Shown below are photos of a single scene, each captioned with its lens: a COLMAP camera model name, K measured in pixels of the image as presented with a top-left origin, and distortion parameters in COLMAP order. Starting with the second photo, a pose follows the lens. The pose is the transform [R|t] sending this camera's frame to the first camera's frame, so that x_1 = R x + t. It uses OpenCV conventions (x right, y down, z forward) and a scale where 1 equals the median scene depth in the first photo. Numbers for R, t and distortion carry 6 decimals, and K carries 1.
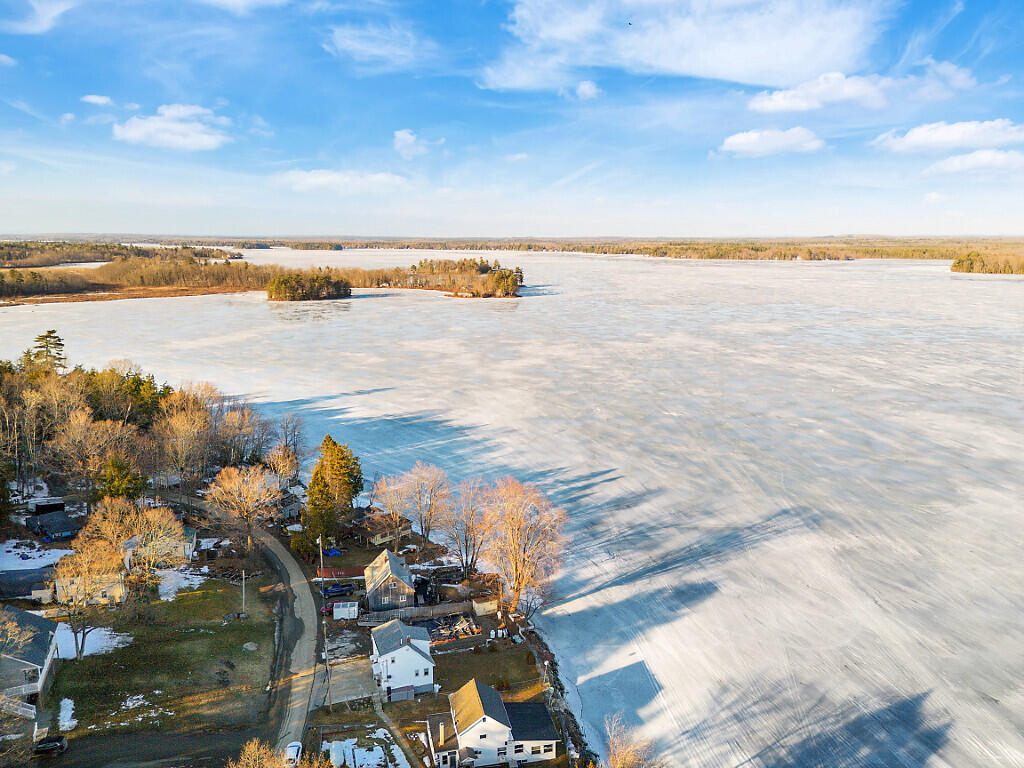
lens RADIAL K [[729.1, 0, 515.9], [0, 729.1, 392.6], [0, 0, 1]] dist [0.075561, -0.072058]
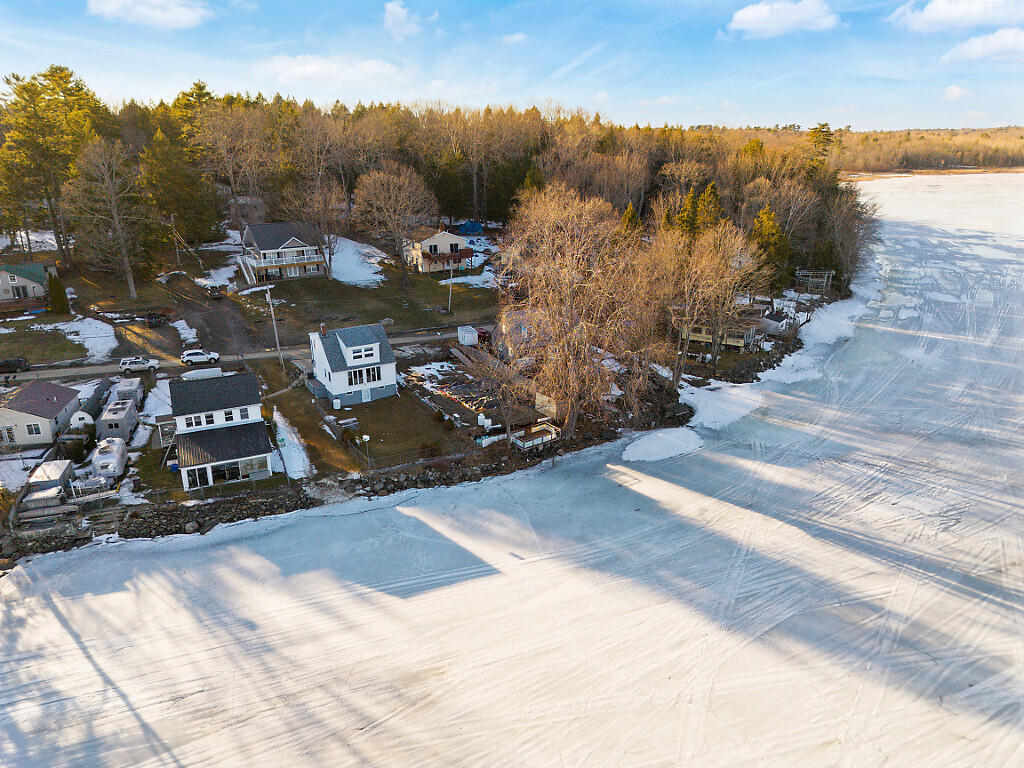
lens RADIAL K [[729.1, 0, 511.6], [0, 729.1, 387.3], [0, 0, 1]] dist [0.075561, -0.072058]
pose [[0.208778, 0.307761, -0.928275, 0.476587], [-0.197167, 0.942948, 0.268281, 0.104429], [0.957882, 0.127014, 0.257547, 0.725367]]
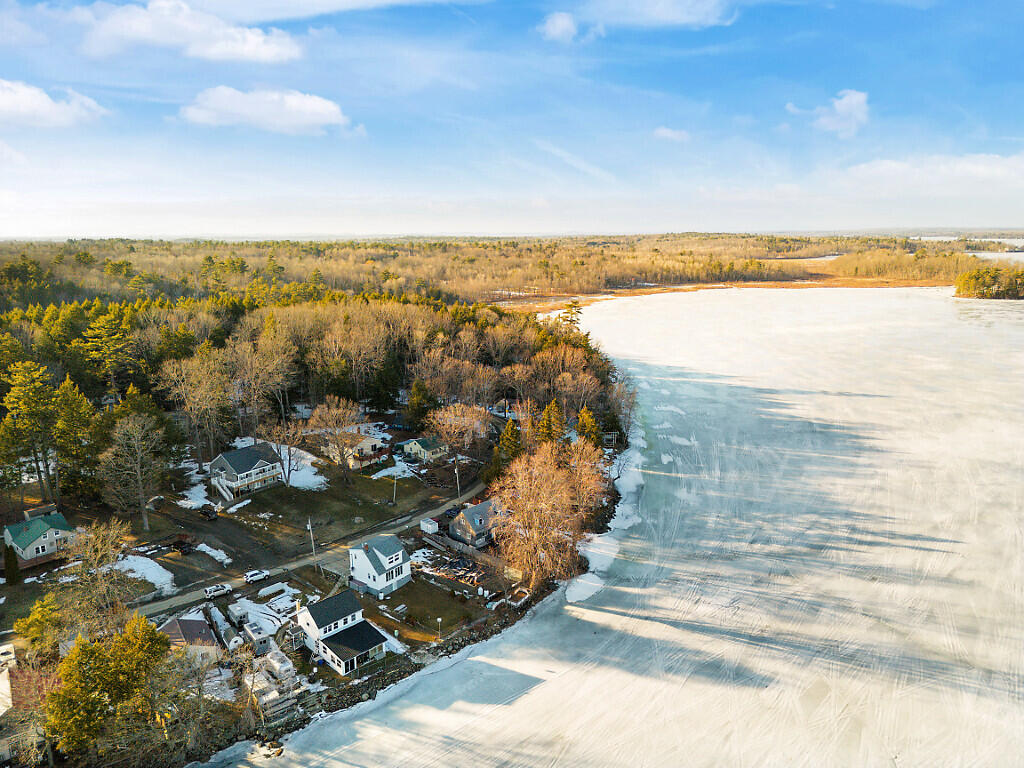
lens RADIAL K [[729.1, 0, 520.3], [0, 729.1, 375.5], [0, 0, 1]] dist [0.075561, -0.072058]
pose [[0.549877, 0.150756, -0.821528, 0.691404], [-0.162800, 0.984057, 0.071614, -0.051042], [0.819226, 0.094366, 0.565653, 0.358307]]
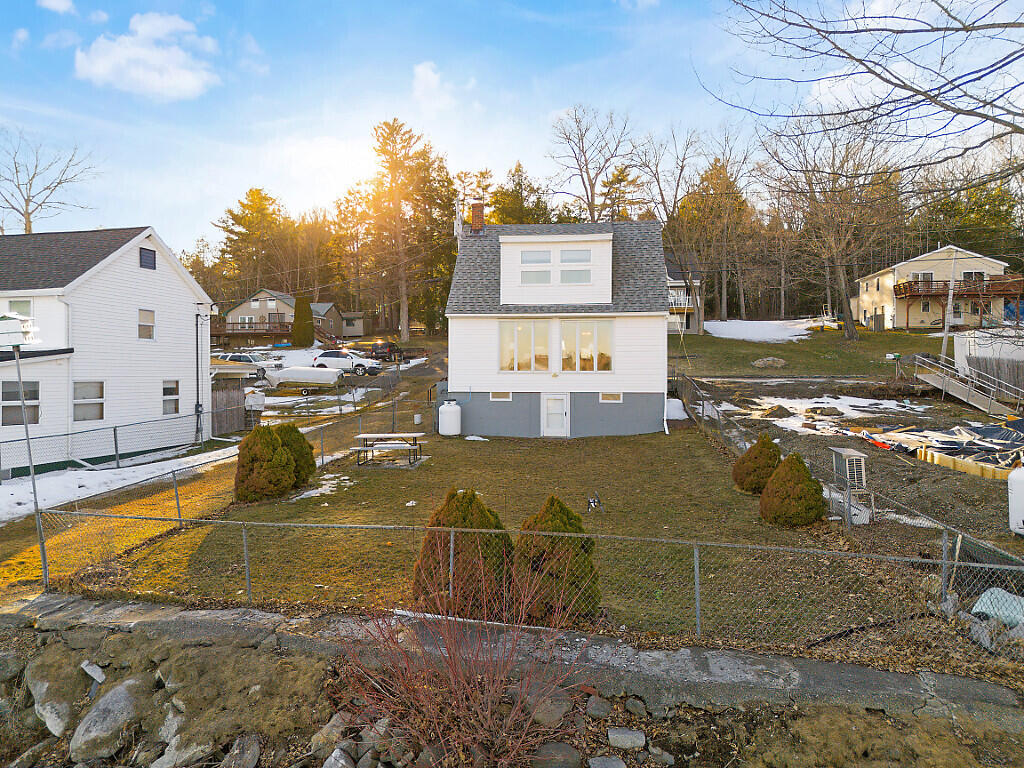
lens RADIAL K [[729.1, 0, 504.0], [0, 729.1, 383.1], [0, 0, 1]] dist [0.075561, -0.072058]
pose [[-0.439550, 0.005779, -0.898200, 0.070137], [-0.192772, 0.976071, 0.100616, 0.269348], [0.877288, 0.217373, -0.427918, 0.828783]]
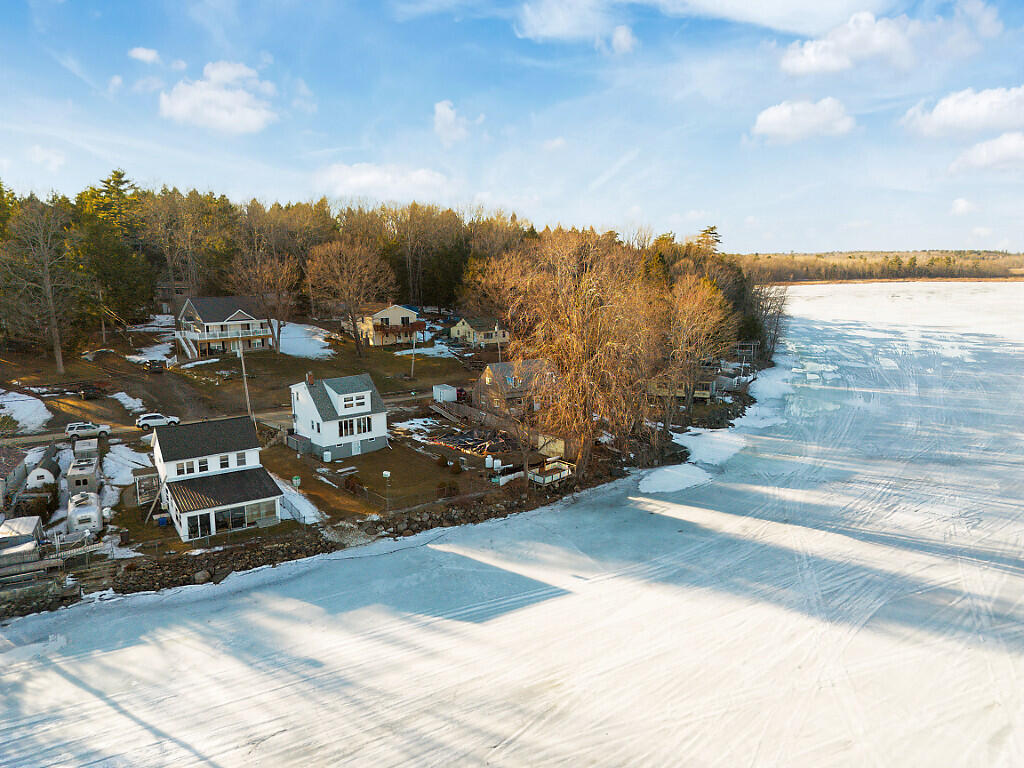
lens RADIAL K [[729.1, 0, 514.9], [0, 729.1, 381.6], [0, 0, 1]] dist [0.075561, -0.072058]
pose [[0.366120, 0.142344, -0.919617, 0.450121], [-0.183980, 0.979797, 0.078413, 0.177823], [0.912199, 0.140482, 0.384912, 0.655514]]
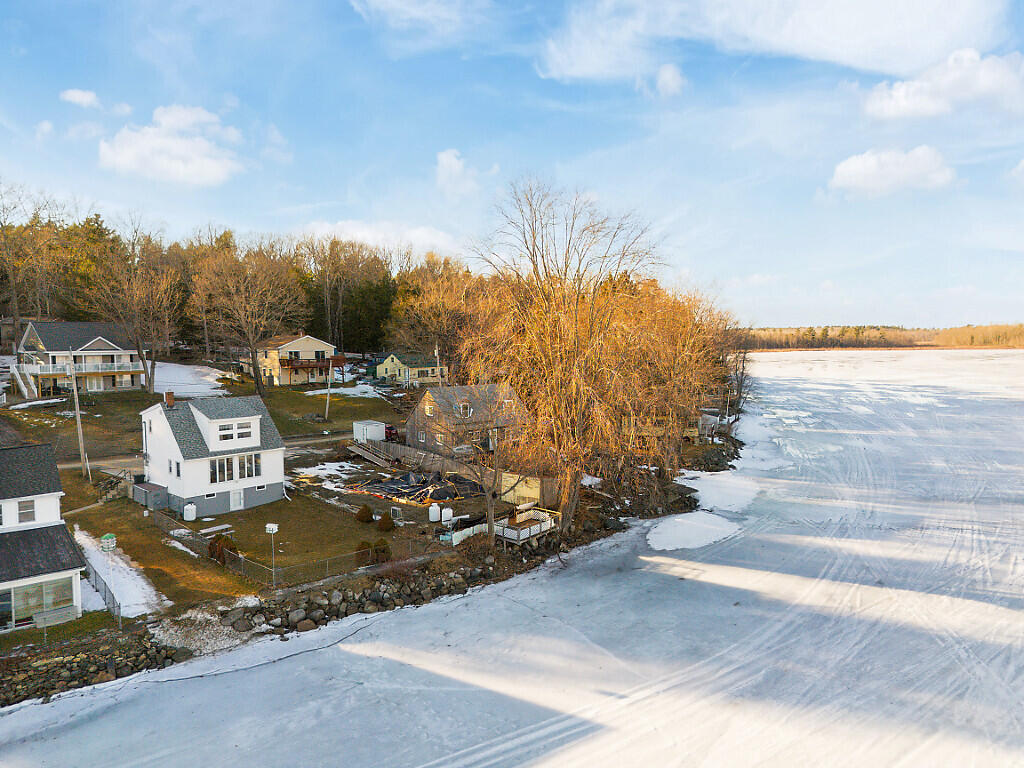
lens RADIAL K [[729.1, 0, 516.6], [0, 729.1, 379.5], [0, 0, 1]] dist [0.075561, -0.072058]
pose [[0.460672, 0.040838, -0.886631, 0.307562], [-0.173406, 0.983832, -0.044783, 0.222910], [0.870466, 0.174378, 0.460305, 0.705428]]
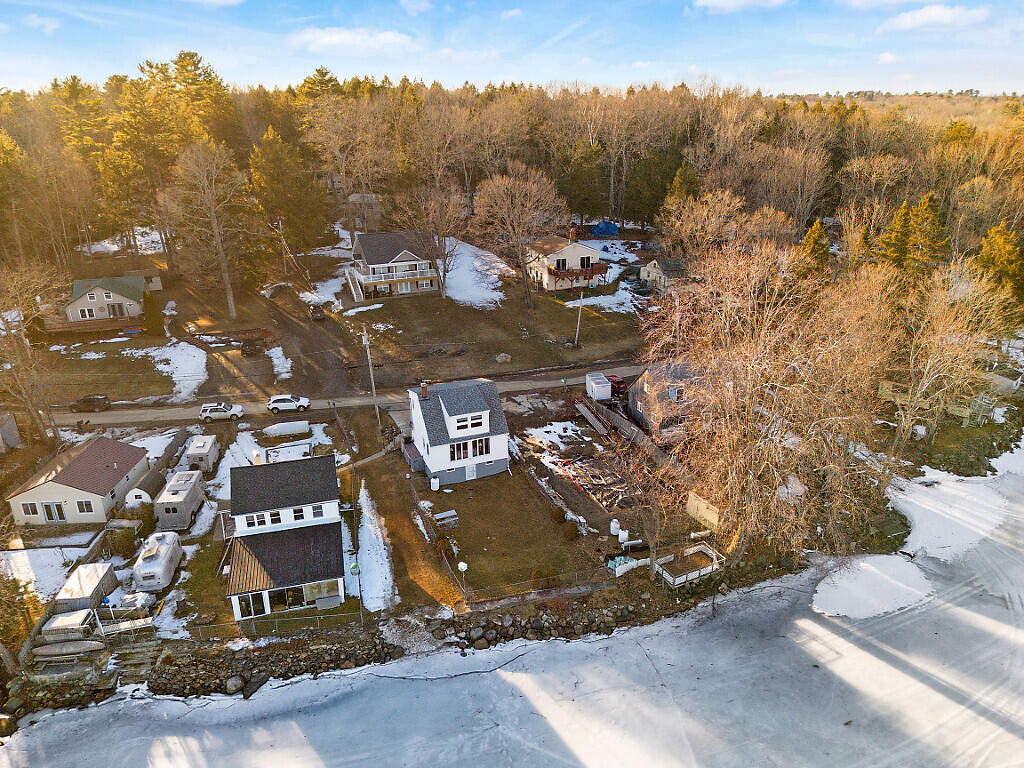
lens RADIAL K [[729.1, 0, 507.2], [0, 729.1, 383.5], [0, 0, 1]] dist [0.075561, -0.072058]
pose [[0.036403, 0.344884, -0.937939, 0.333953], [-0.194604, 0.923040, 0.331853, 0.075820], [0.980206, 0.170447, 0.100717, 0.731138]]
